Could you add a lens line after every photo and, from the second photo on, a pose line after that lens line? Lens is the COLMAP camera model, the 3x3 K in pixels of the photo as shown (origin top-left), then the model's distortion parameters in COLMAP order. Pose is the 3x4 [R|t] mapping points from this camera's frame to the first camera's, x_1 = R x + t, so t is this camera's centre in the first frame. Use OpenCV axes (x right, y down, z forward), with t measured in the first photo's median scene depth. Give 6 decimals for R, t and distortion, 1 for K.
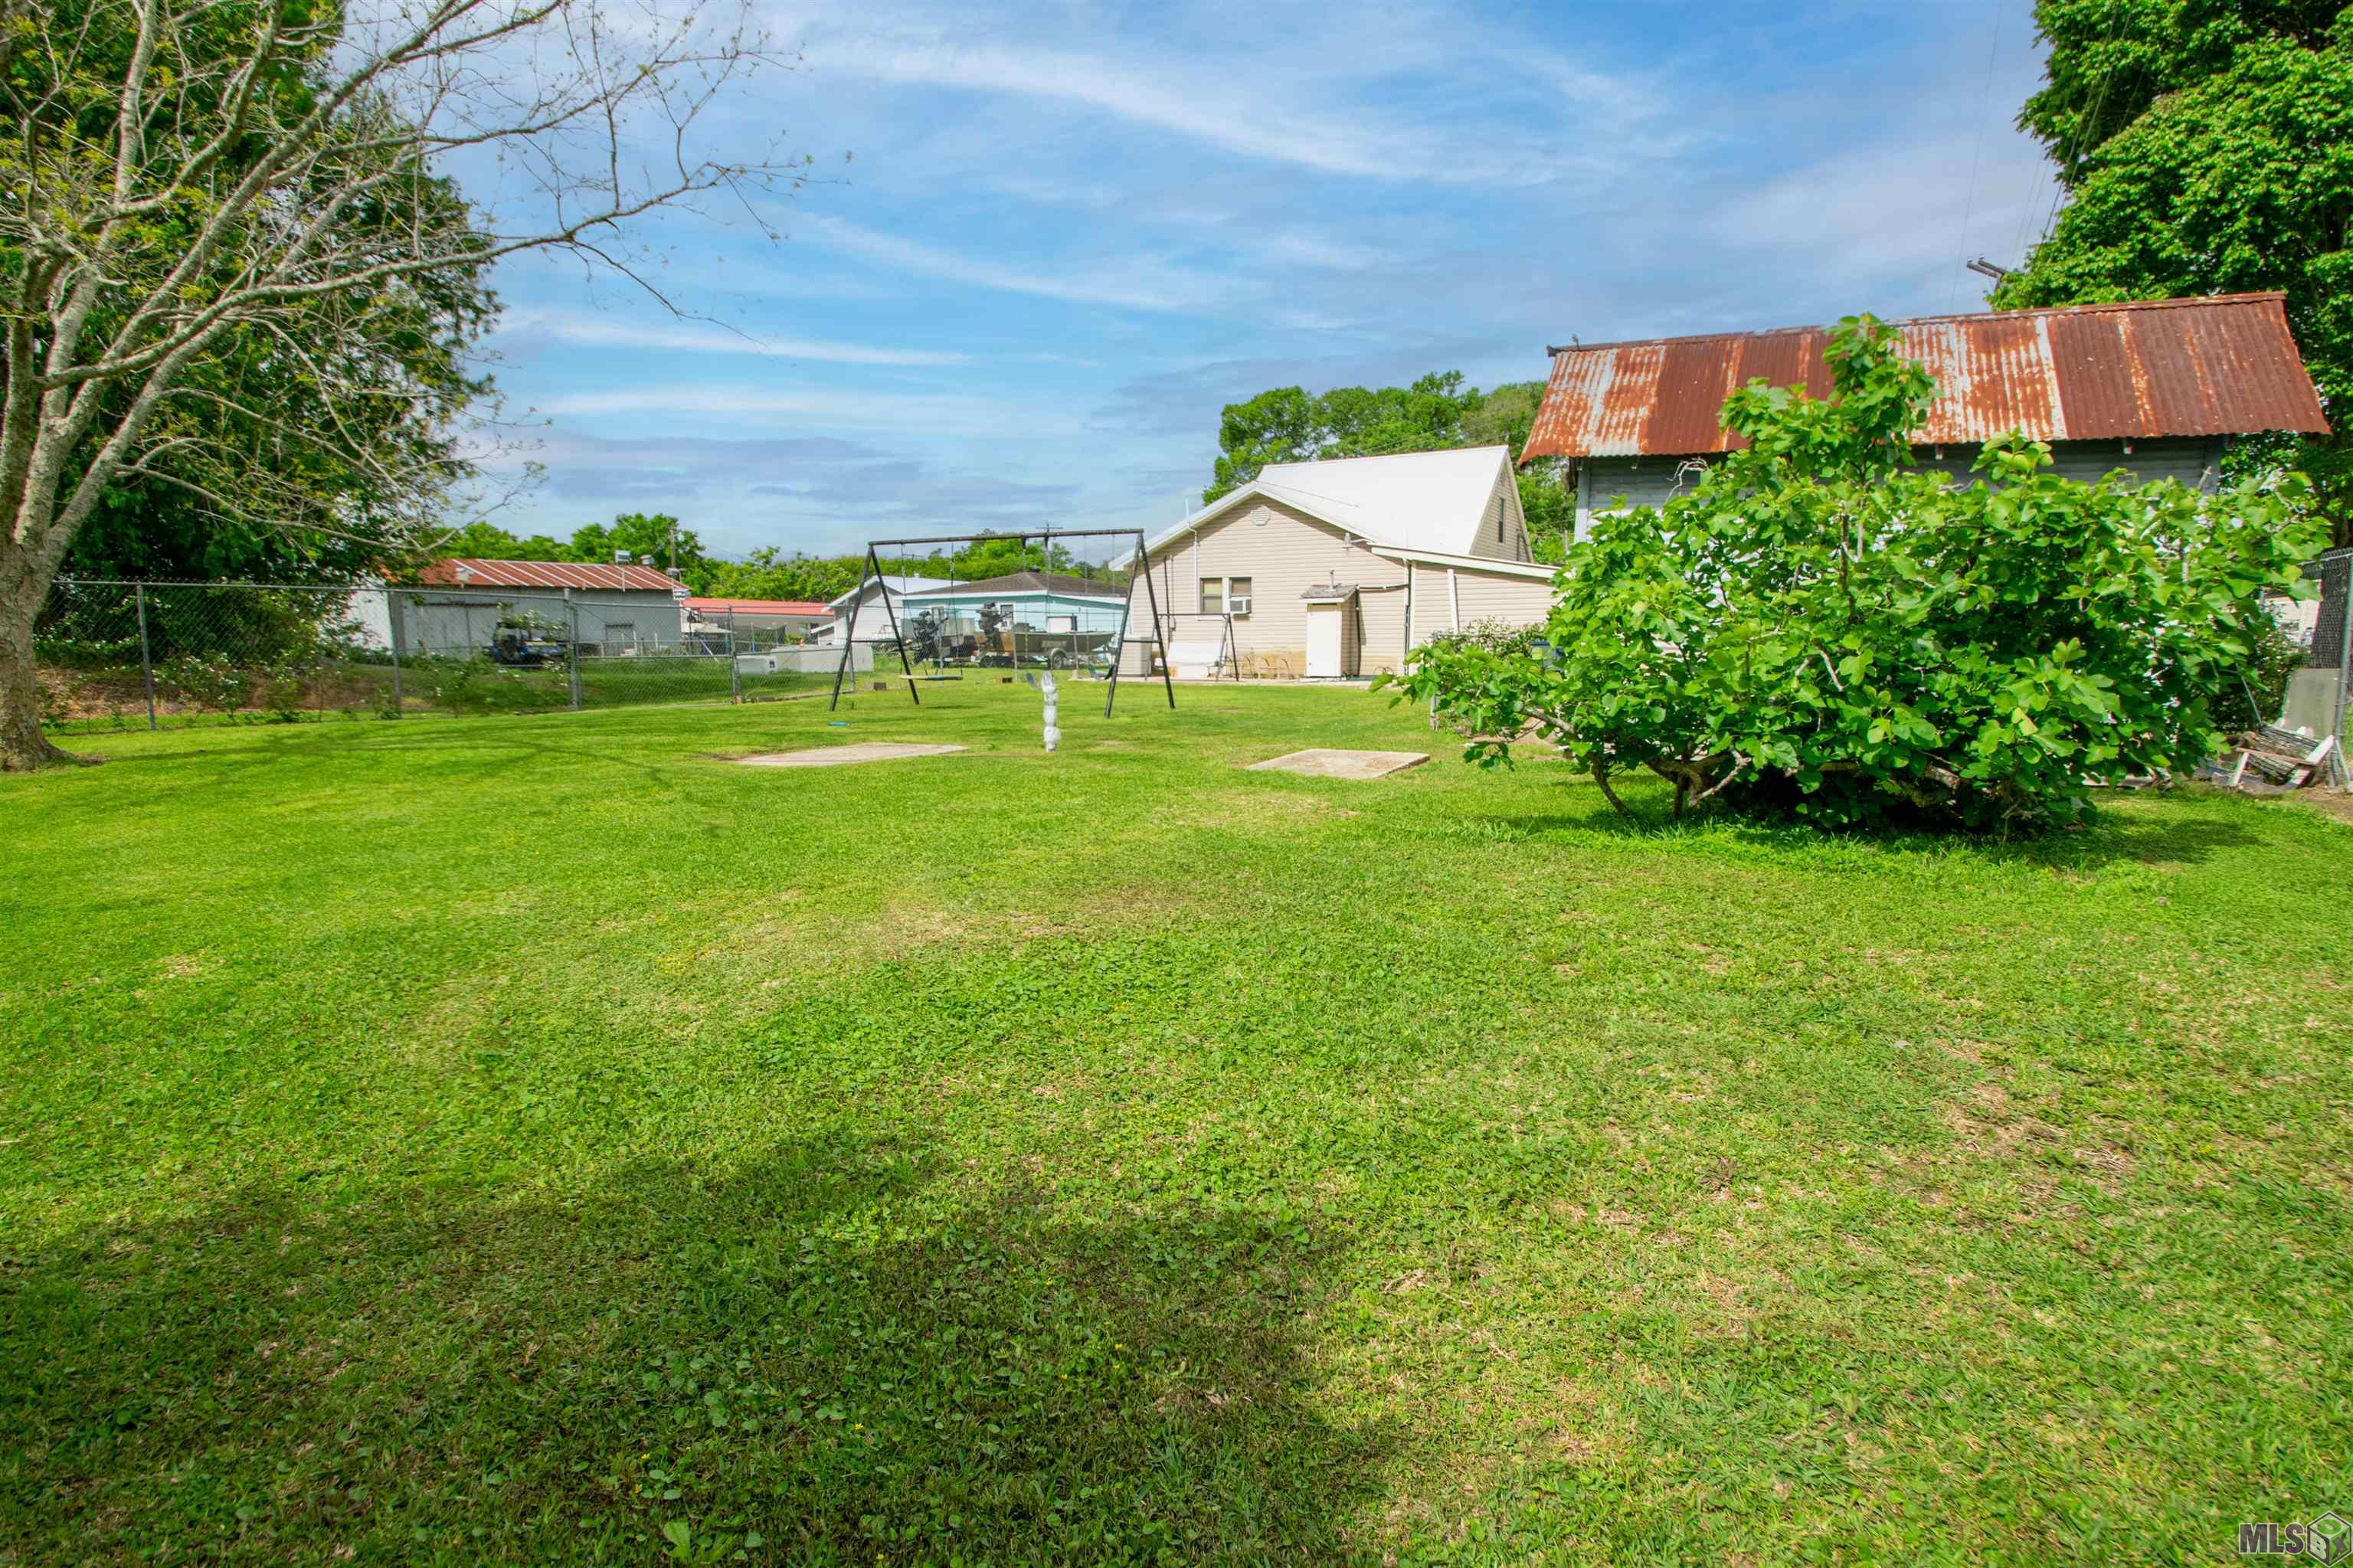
lens RADIAL K [[1079.2, 0, 1187.9], [0, 1079.2, 809.7], [0, 0, 1]] dist [0.003586, -0.011274]
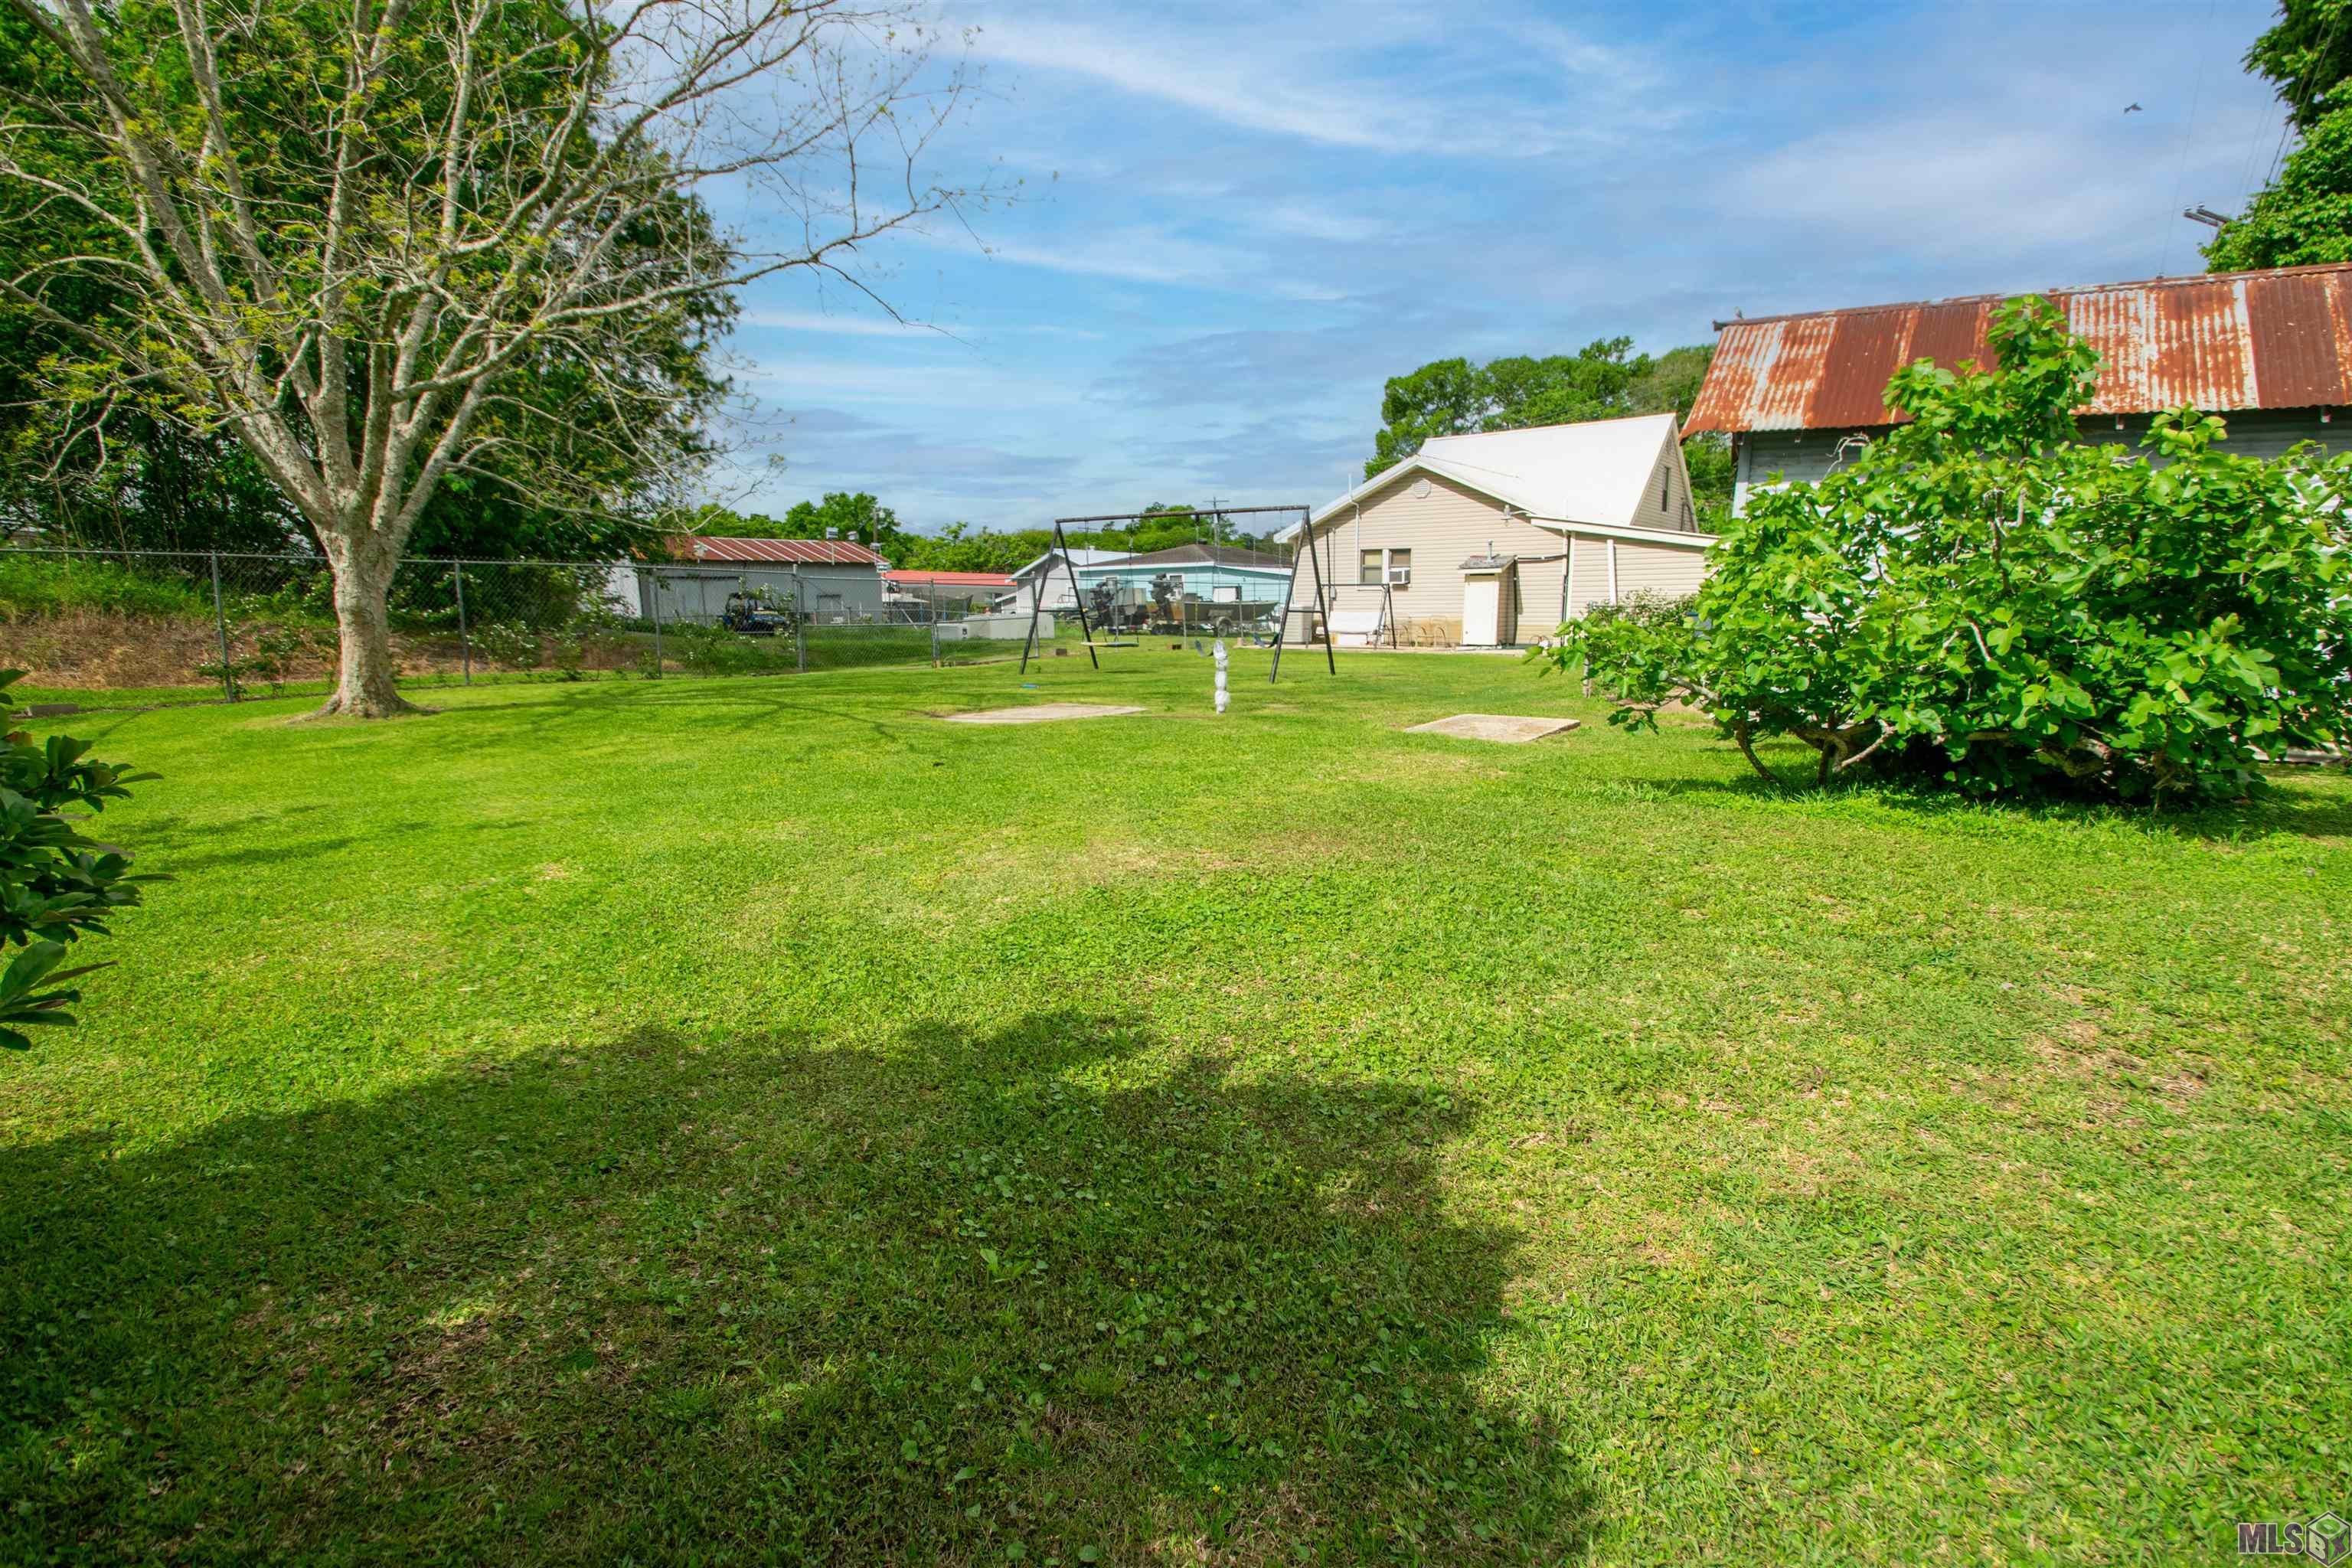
lens RADIAL K [[1078.7, 0, 1187.4], [0, 1078.7, 809.7], [0, 0, 1]] dist [0.003586, -0.011274]
pose [[0.990408, 0.024493, -0.135986, -0.013349], [-0.020172, 0.999250, 0.033063, 0.011641], [0.136693, -0.030003, 0.990159, -0.126373]]
